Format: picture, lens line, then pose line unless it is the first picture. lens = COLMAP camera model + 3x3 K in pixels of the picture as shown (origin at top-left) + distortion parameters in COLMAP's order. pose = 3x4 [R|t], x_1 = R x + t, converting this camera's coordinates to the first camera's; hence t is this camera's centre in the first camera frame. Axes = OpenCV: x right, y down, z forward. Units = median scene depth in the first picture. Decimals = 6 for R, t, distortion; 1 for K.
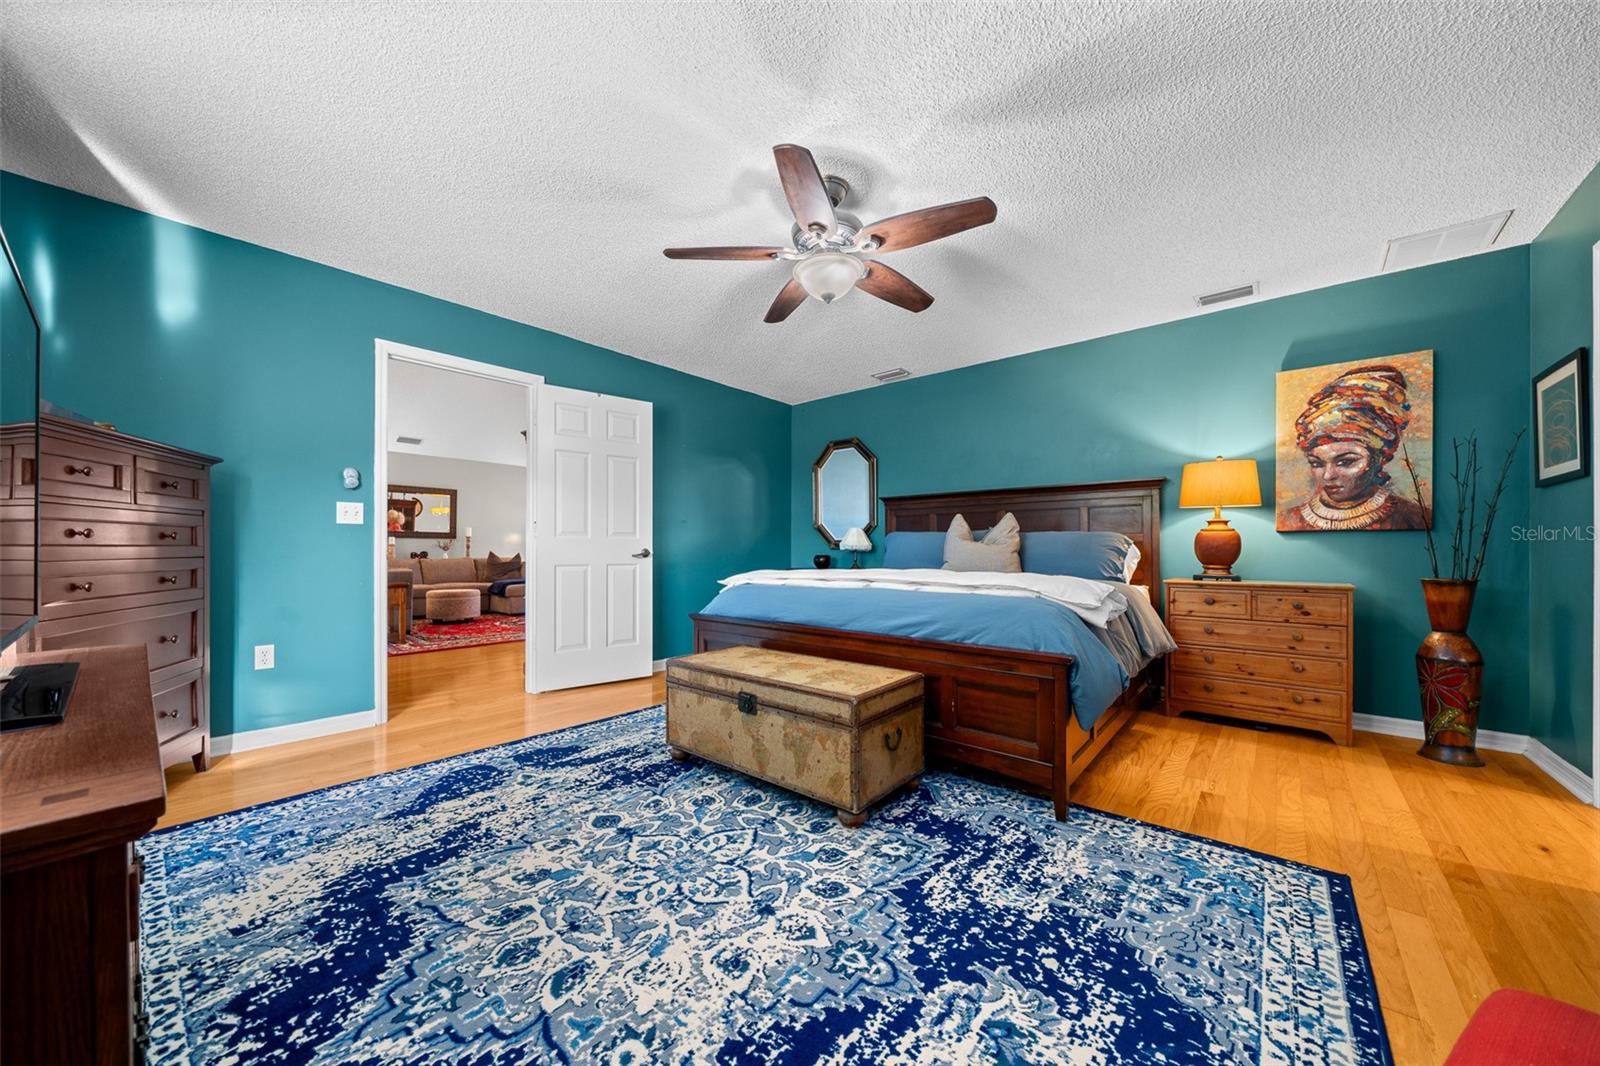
lens RADIAL K [[554.4, 0, 796.4], [0, 554.4, 546.5], [0, 0, 1]] dist [-0.007117, 0.000365]
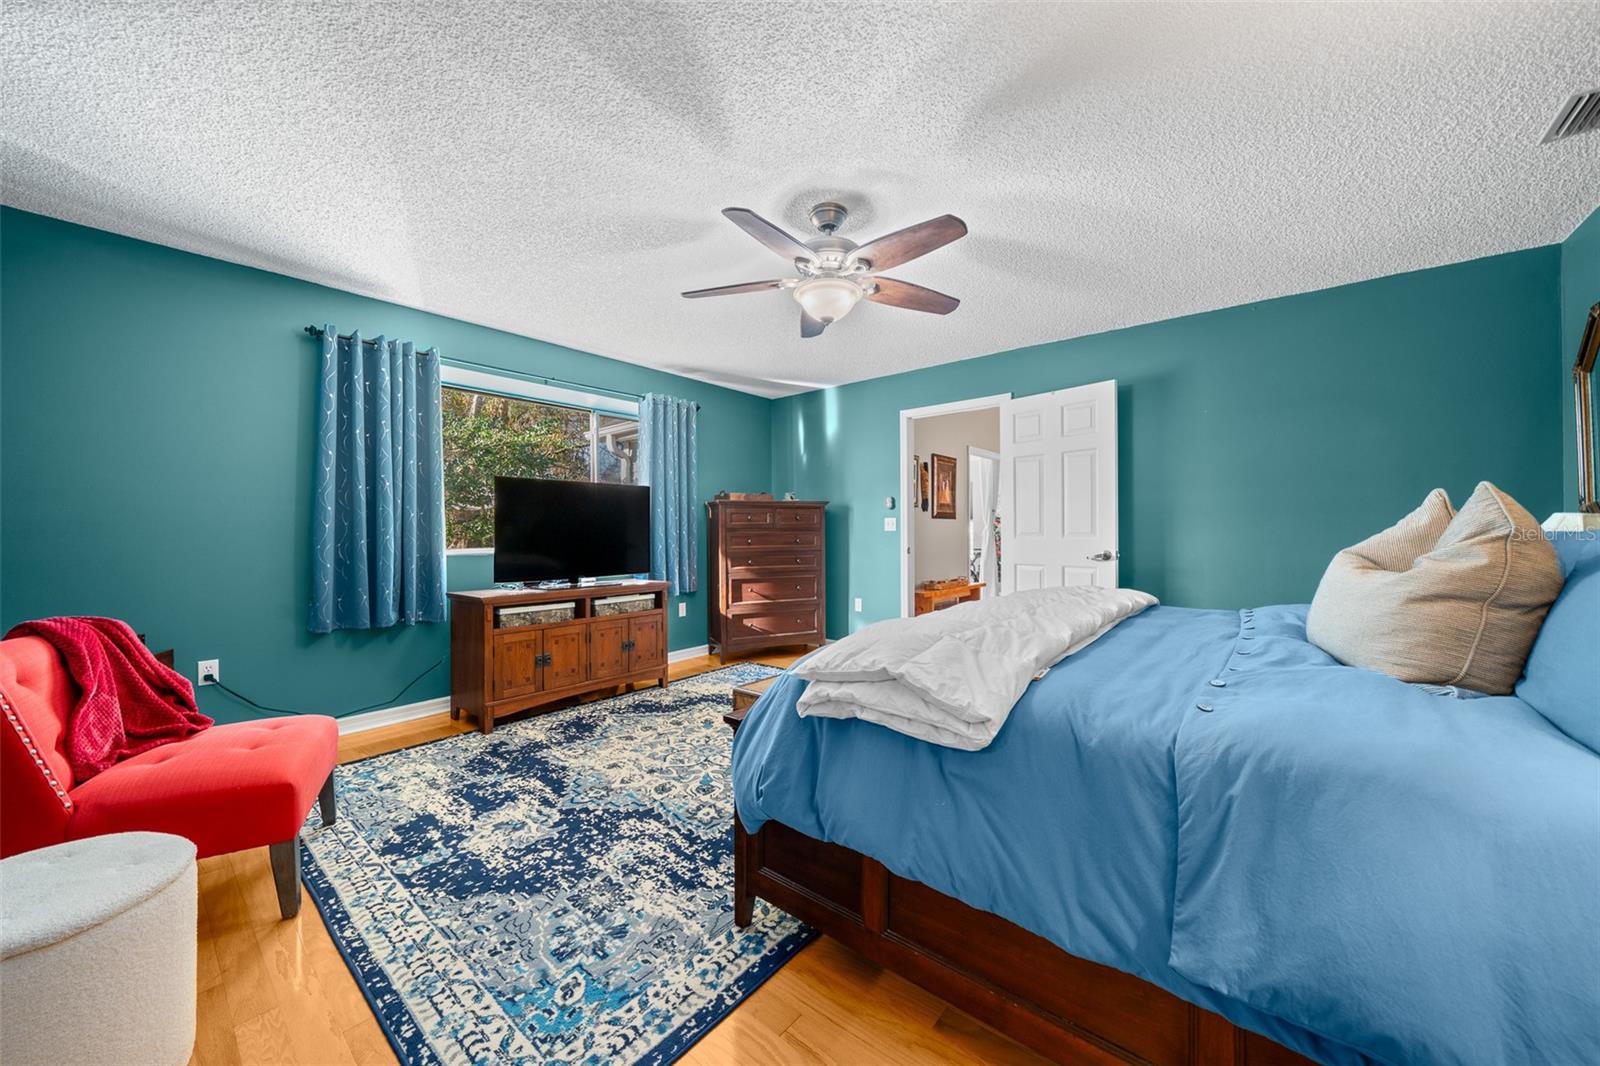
lens RADIAL K [[562.4, 0, 796.8], [0, 562.4, 529.3], [0, 0, 1]] dist [-0.002101, -0.000005]
pose [[0.028477, -0.005901, -0.999577, 1.816494], [0.008140, 0.999951, -0.005671, -0.086600], [0.999561, -0.007975, 0.028524, 1.494688]]
